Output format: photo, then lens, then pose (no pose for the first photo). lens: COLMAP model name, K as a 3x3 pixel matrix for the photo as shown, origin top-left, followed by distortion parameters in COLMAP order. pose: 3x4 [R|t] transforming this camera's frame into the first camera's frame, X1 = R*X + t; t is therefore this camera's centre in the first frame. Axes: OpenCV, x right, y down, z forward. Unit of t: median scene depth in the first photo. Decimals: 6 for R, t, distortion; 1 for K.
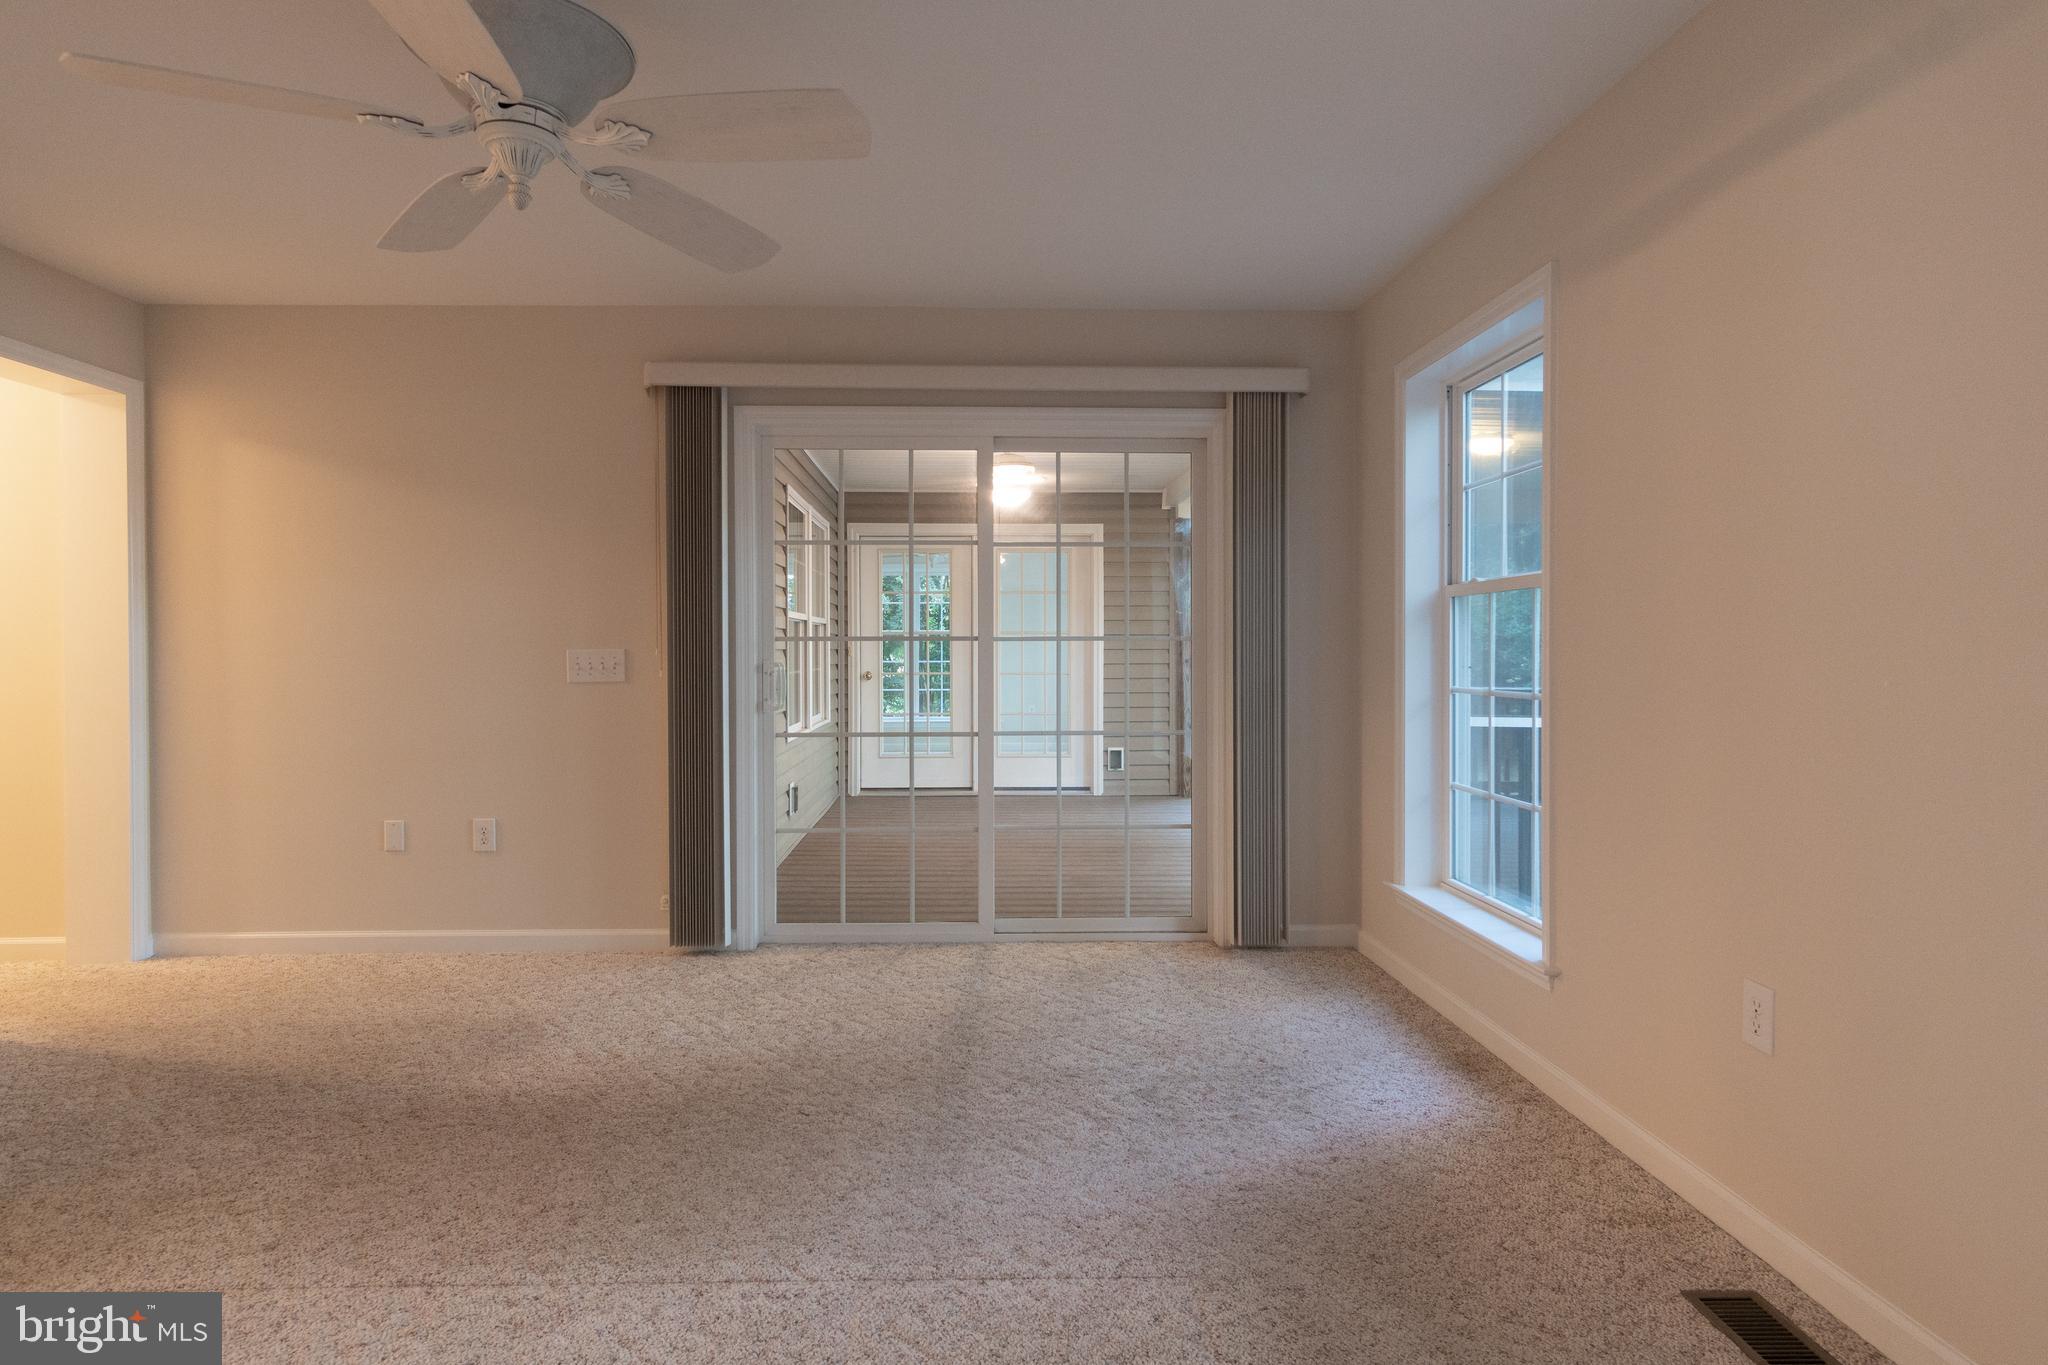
lens RADIAL K [[1145.0, 0, 980.1], [0, 1145.0, 663.0], [0, 0, 1]] dist [0.001095, -0.000401]
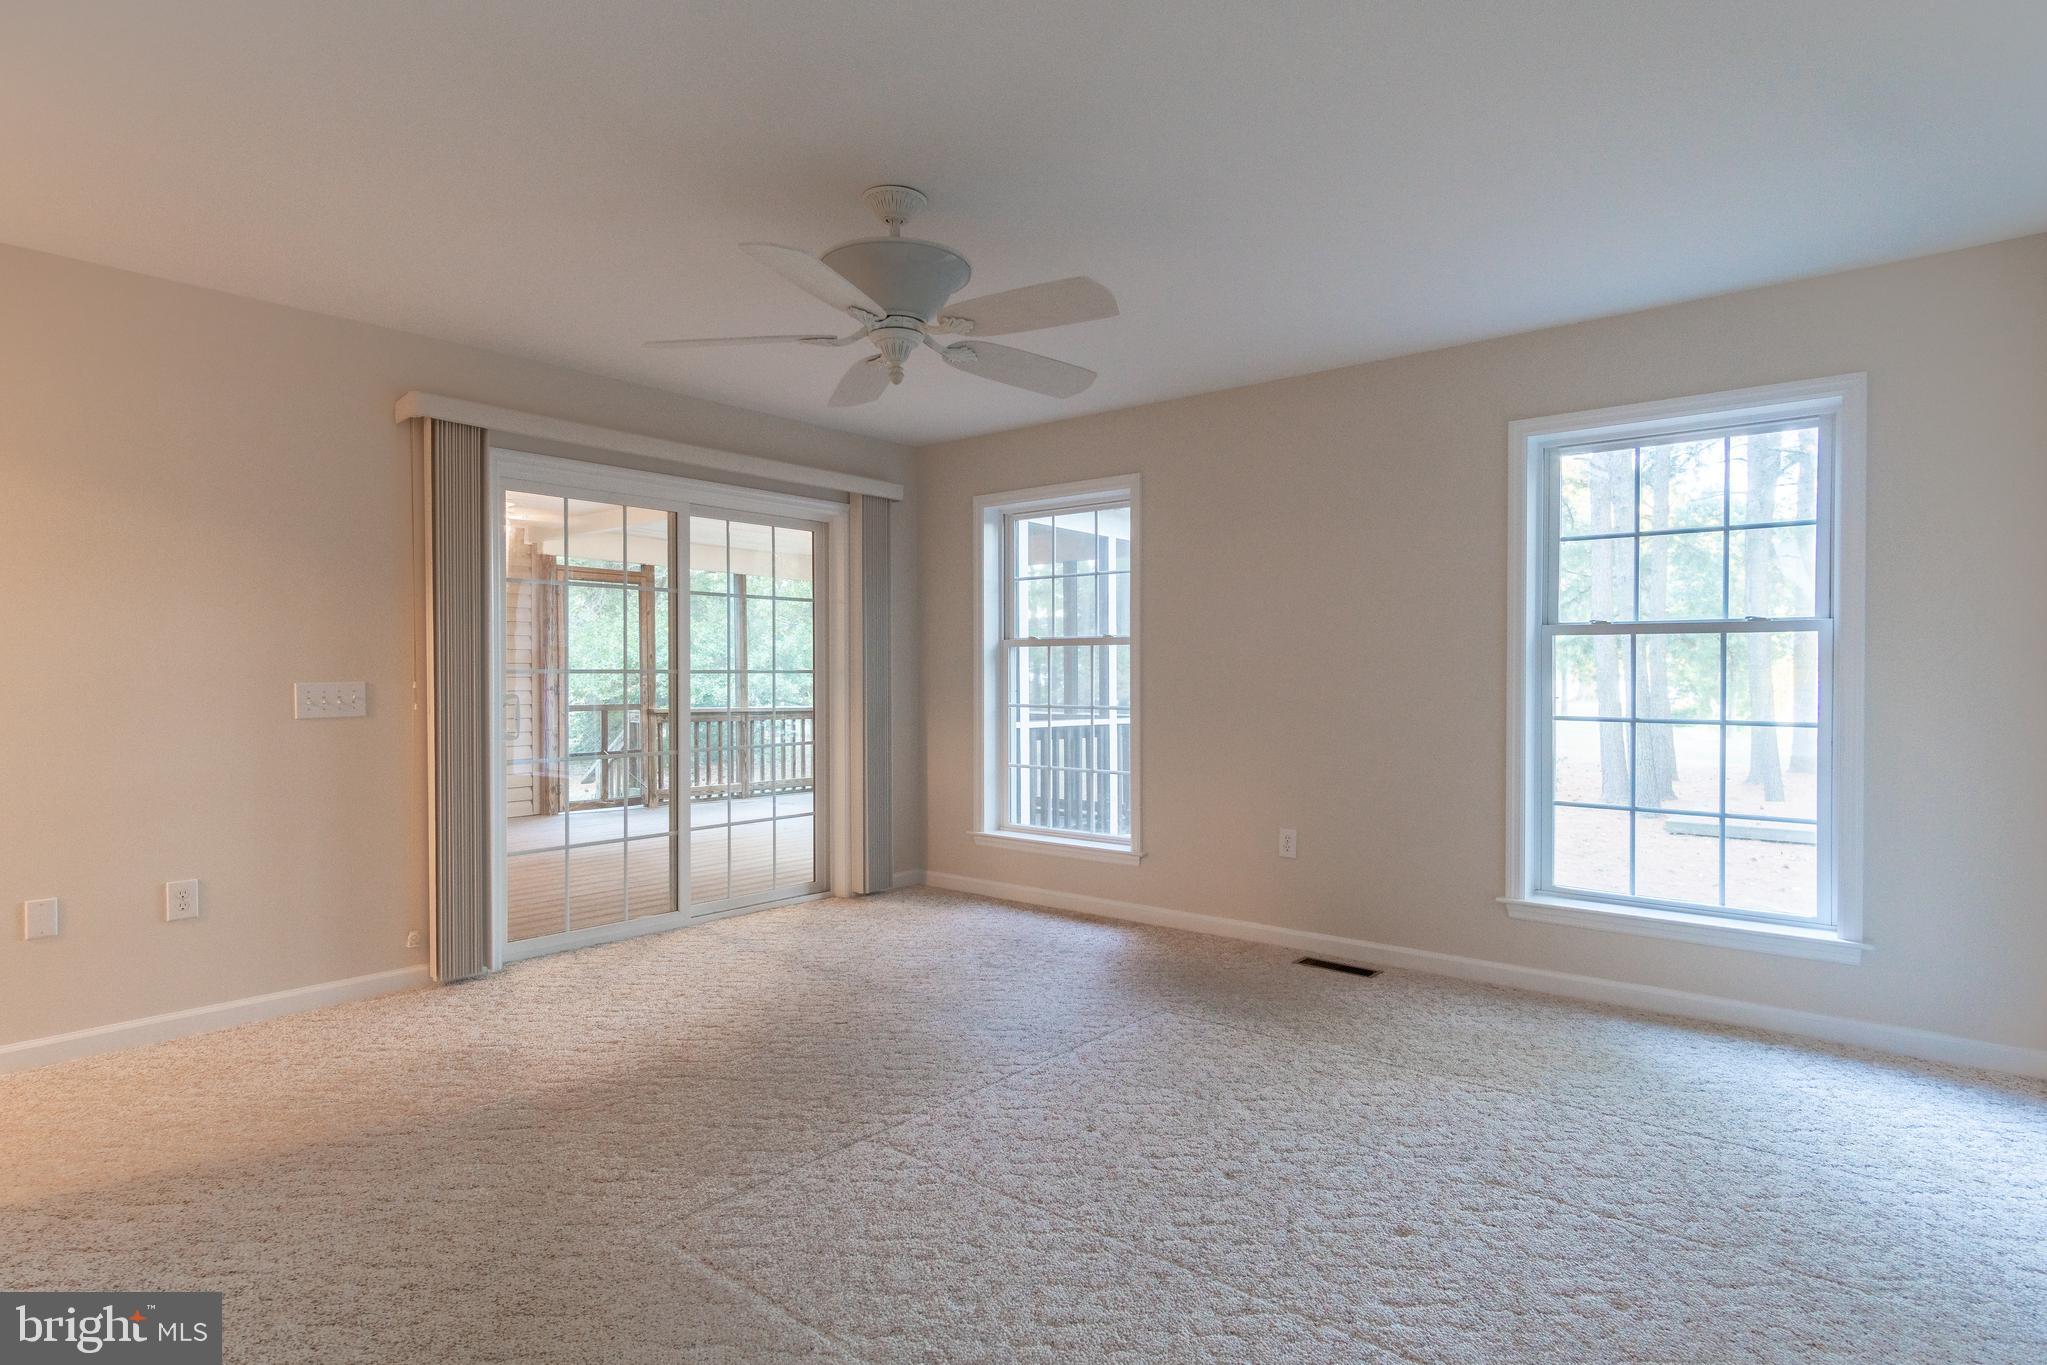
lens RADIAL K [[1090.5, 0, 1023.5], [0, 1090.5, 682.5], [0, 0, 1]] dist [-0.000846, -0.000441]
pose [[0.656707, -0.005910, 0.754122, -0.799653], [0.008957, 0.999960, 0.000037, -0.008838], [-0.754092, 0.006731, 0.656734, -0.016399]]
